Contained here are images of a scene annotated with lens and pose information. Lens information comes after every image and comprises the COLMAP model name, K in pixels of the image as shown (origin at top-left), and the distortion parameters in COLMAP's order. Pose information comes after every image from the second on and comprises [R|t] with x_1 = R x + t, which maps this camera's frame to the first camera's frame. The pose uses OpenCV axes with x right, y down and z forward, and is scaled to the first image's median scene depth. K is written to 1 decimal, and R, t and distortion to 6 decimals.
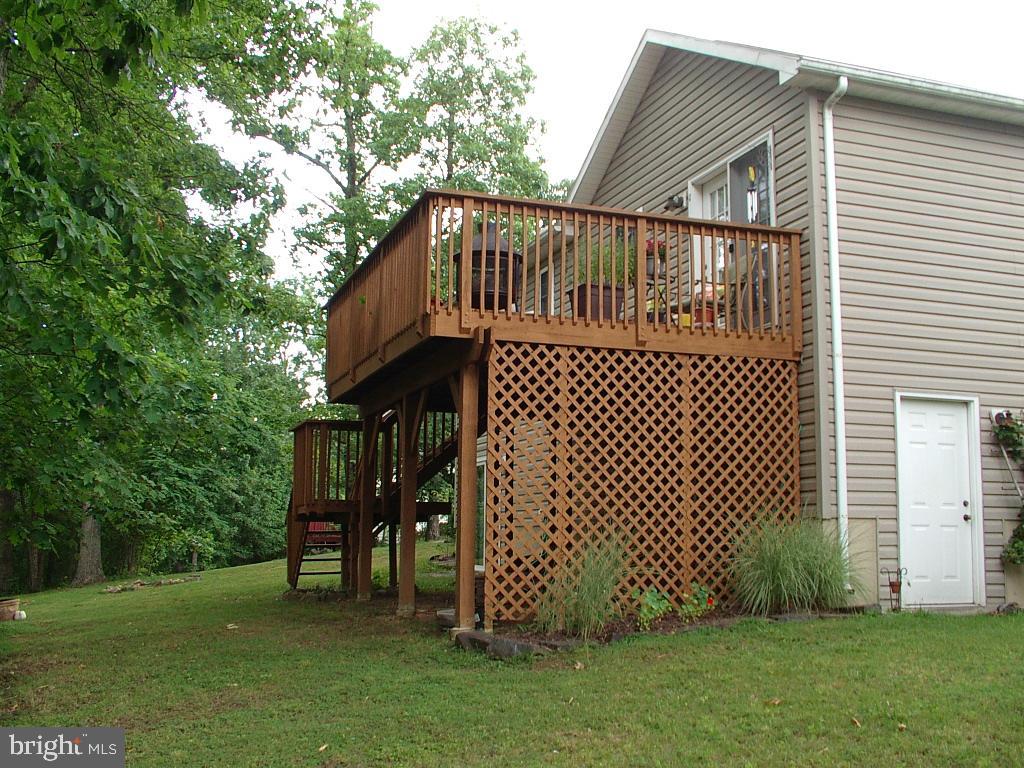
lens RADIAL K [[1136.4, 0, 506.3], [0, 1136.4, 386.1], [0, 0, 1]] dist [-0.114099, 0.000000]
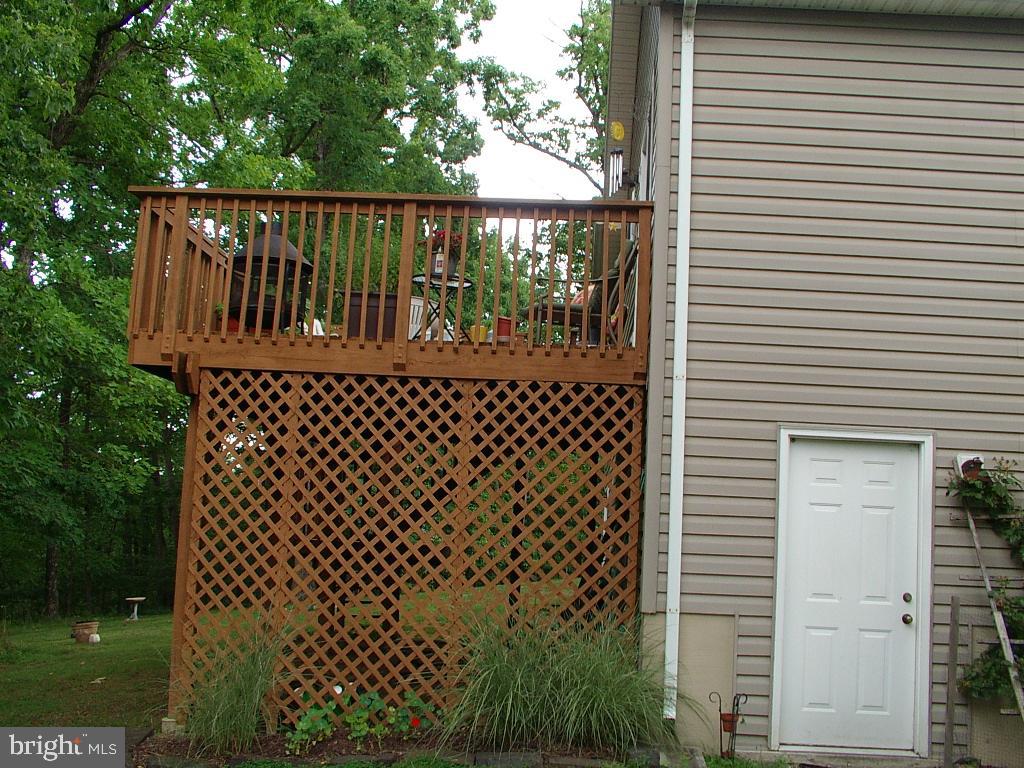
lens RADIAL K [[1136.4, 0, 515.1], [0, 1136.4, 384.9], [0, 0, 1]] dist [-0.114099, 0.000000]
pose [[0.931259, -0.012758, -0.364134, 0.458054], [0.010472, 0.999911, -0.008253, -0.018203], [0.364207, 0.003872, 0.931310, 0.312036]]
